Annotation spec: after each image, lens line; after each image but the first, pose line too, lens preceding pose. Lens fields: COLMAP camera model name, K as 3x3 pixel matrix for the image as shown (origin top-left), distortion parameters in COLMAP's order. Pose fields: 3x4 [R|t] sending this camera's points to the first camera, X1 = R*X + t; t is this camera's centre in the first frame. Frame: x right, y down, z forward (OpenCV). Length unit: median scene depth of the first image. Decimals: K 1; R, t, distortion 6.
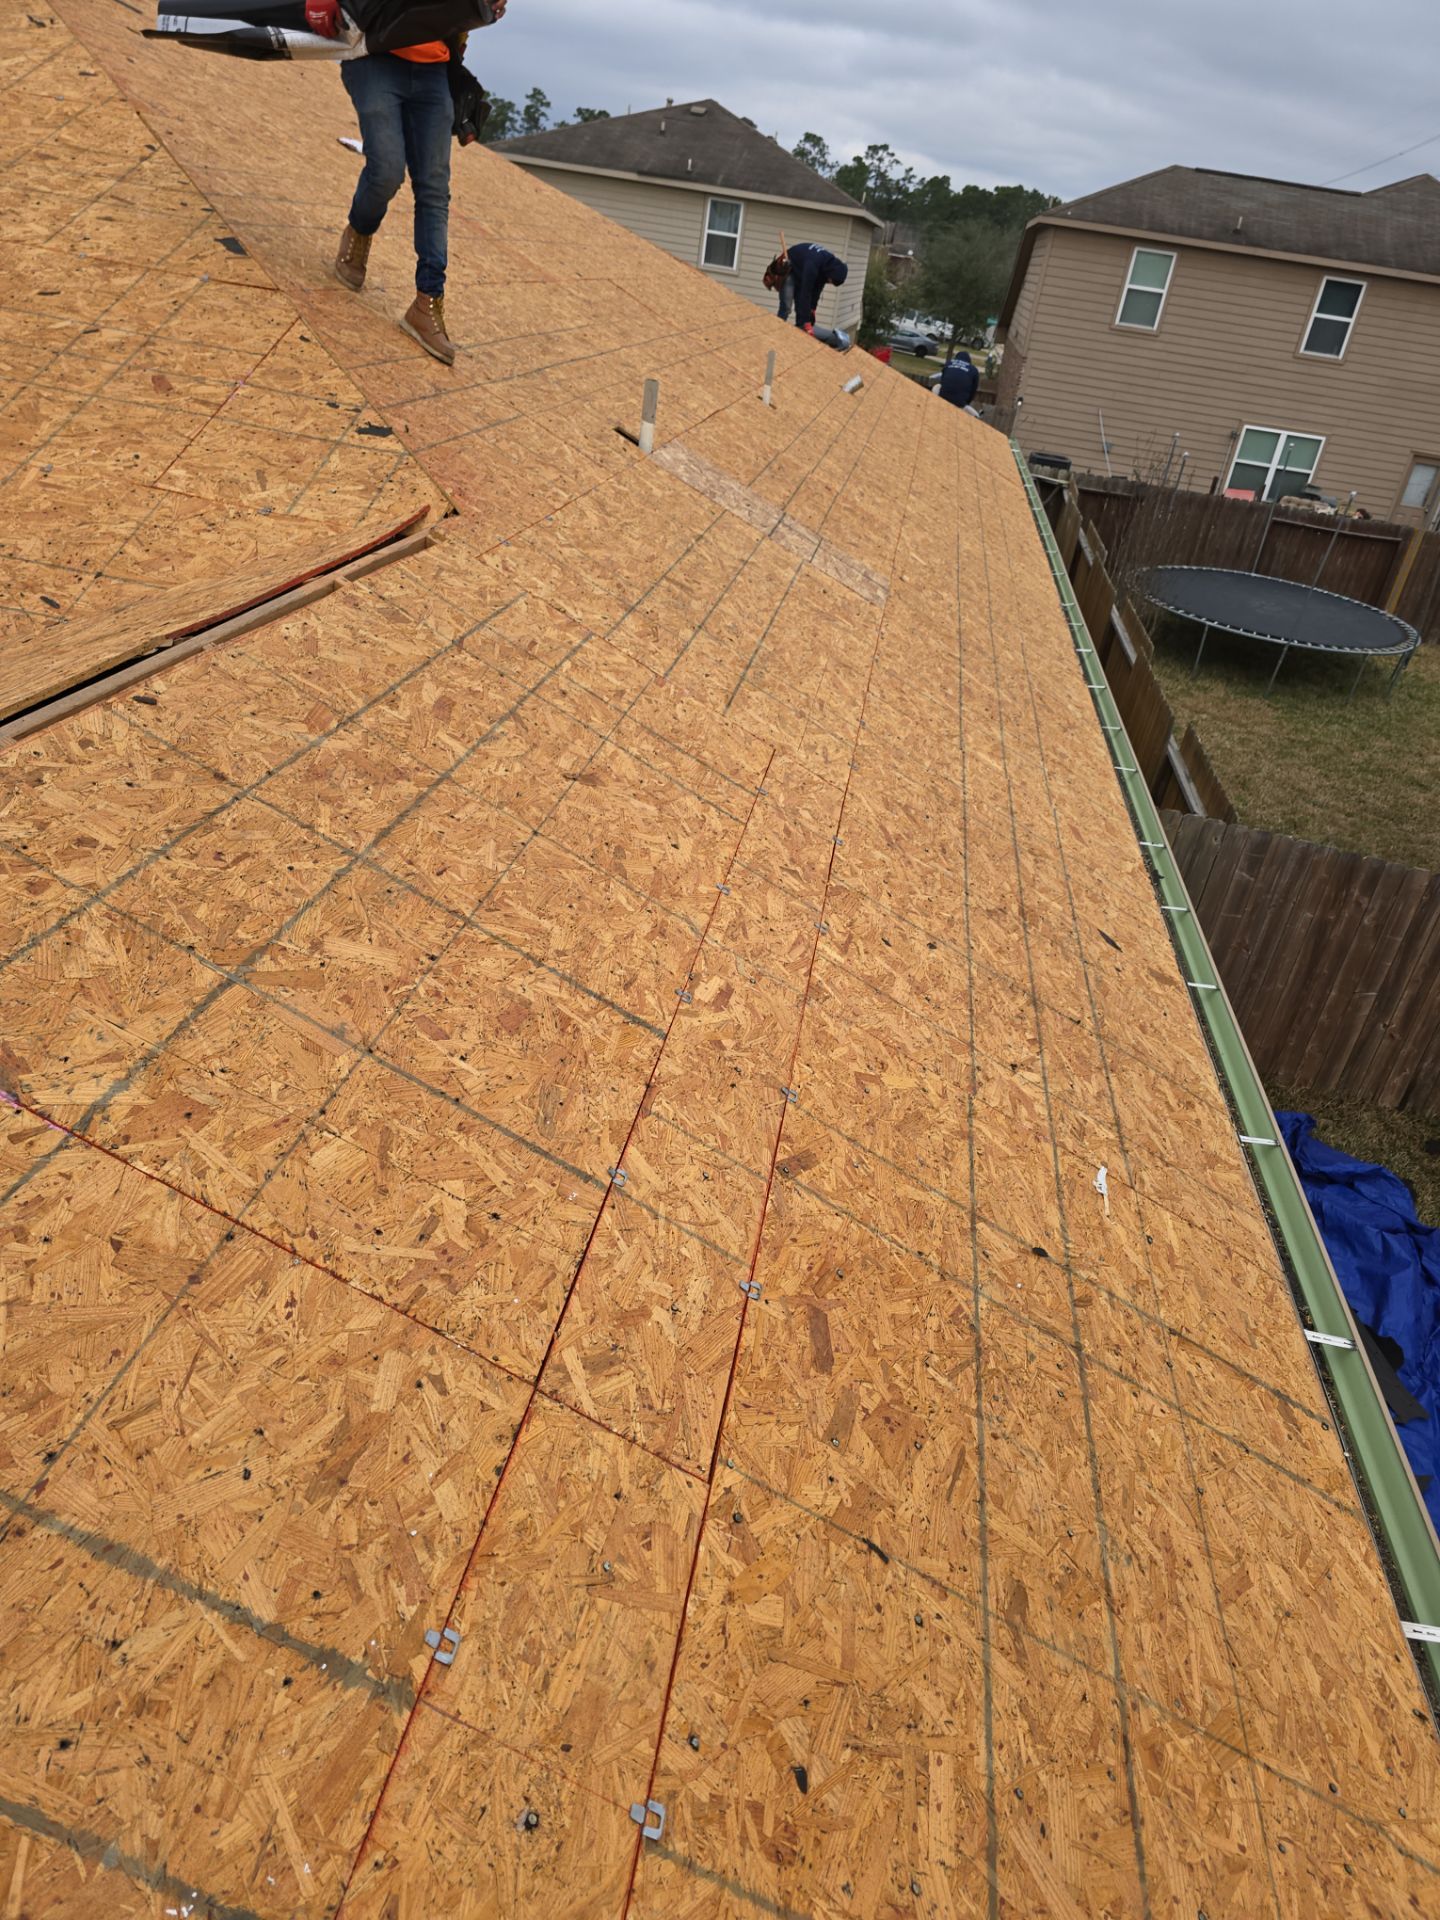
lens RADIAL K [[1260.1, 0, 725.9], [0, 1260.1, 968.8], [0, 0, 1]] dist [0.032928, -0.034618]
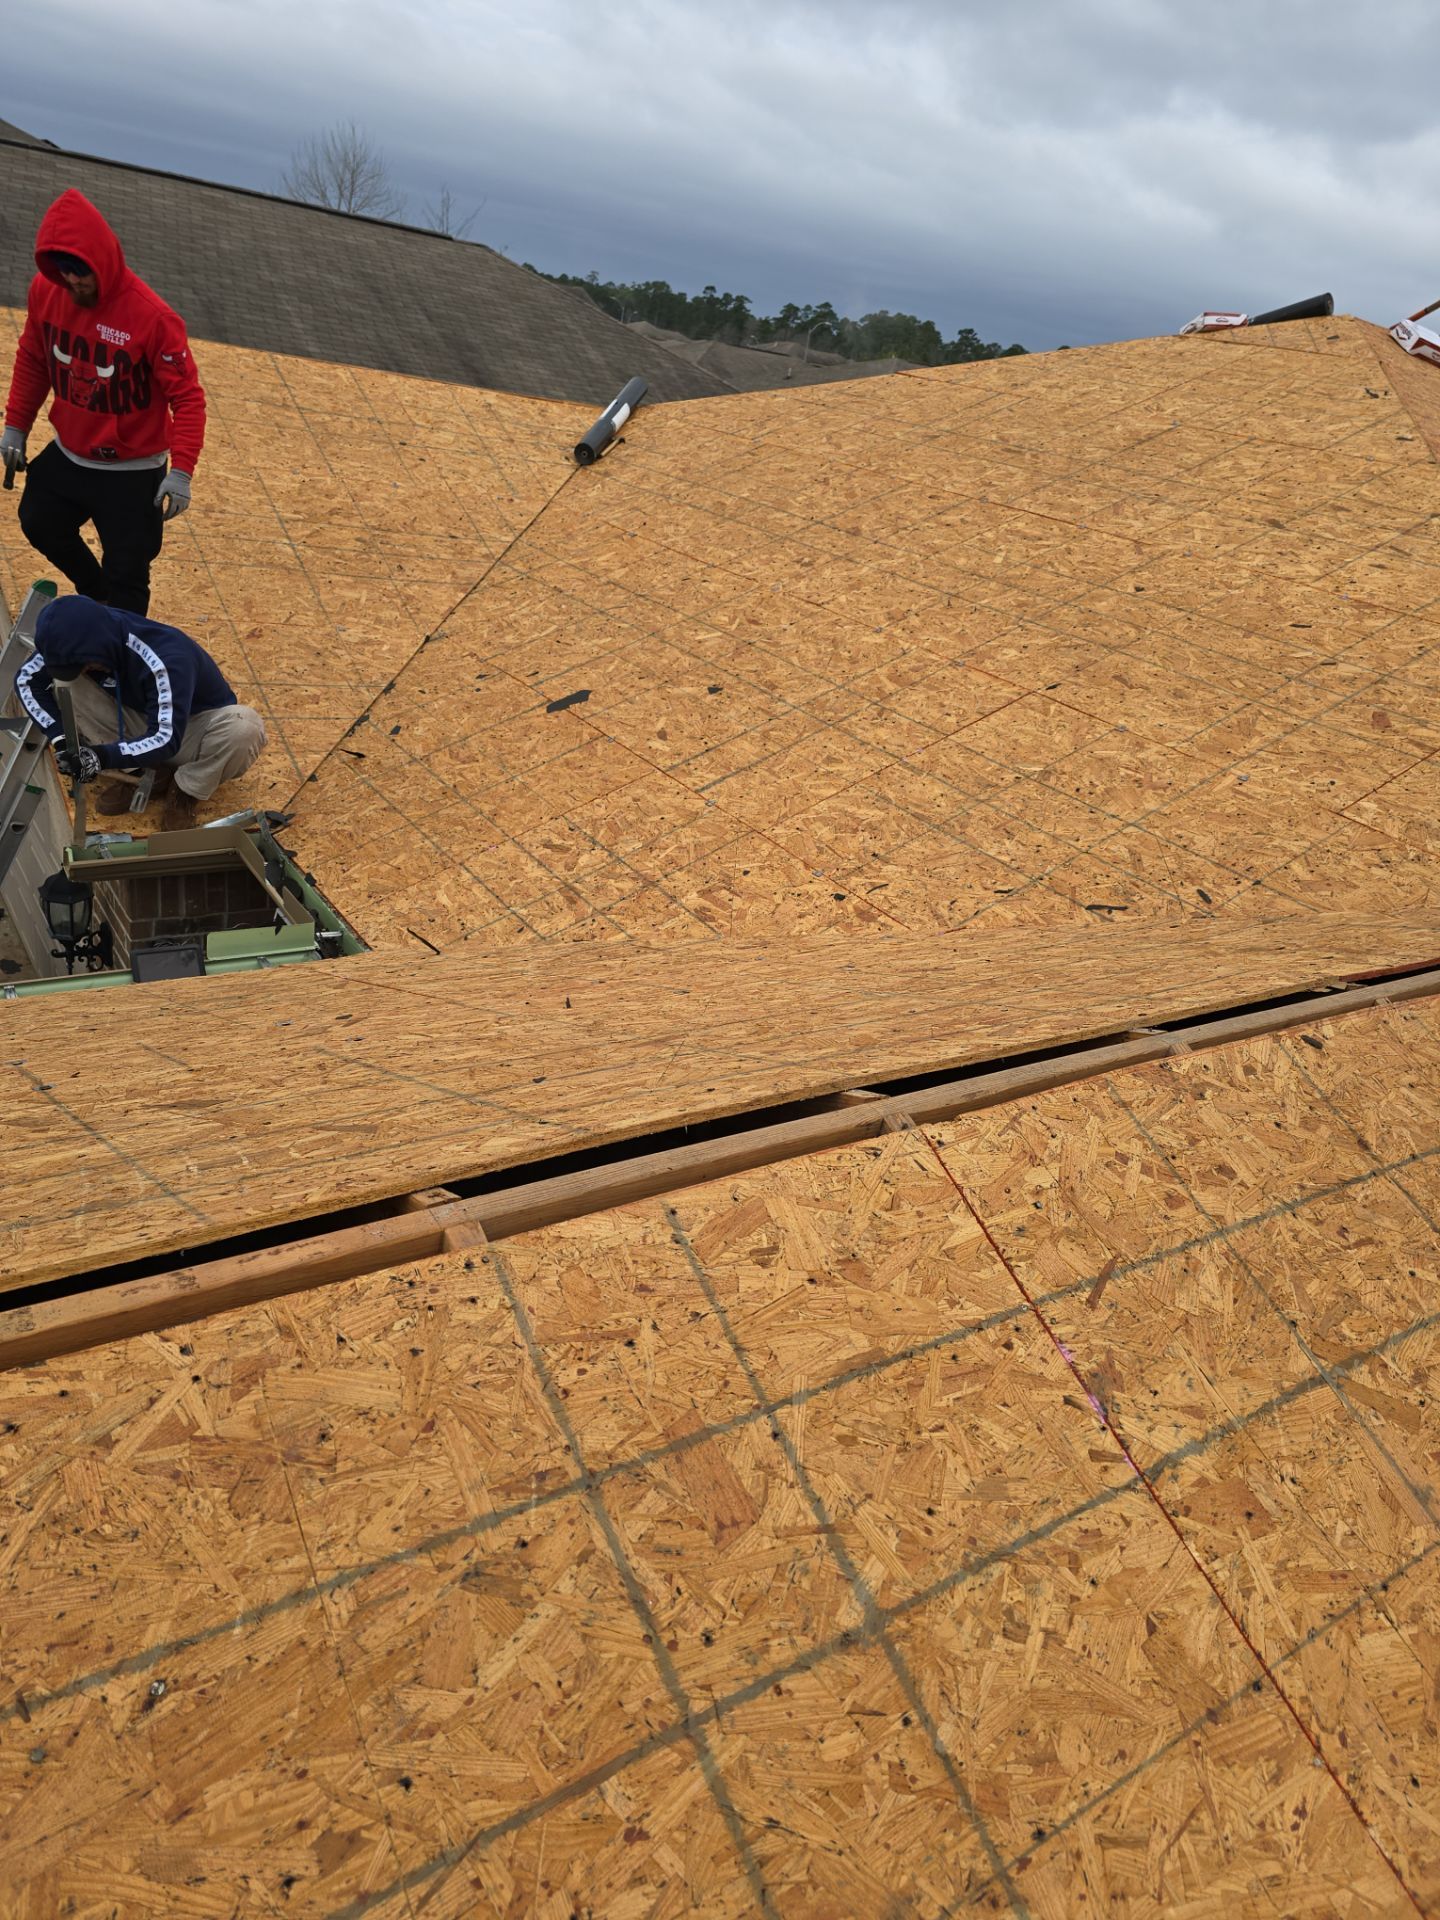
lens RADIAL K [[1260.1, 0, 712.3], [0, 1260.1, 966.6], [0, 0, 1]] dist [0.032928, -0.034618]
pose [[0.688522, 0.289340, -0.664996, -0.151756], [-0.419750, 0.906755, -0.040070, -0.033038], [0.591395, 0.306721, 0.745771, -0.021037]]
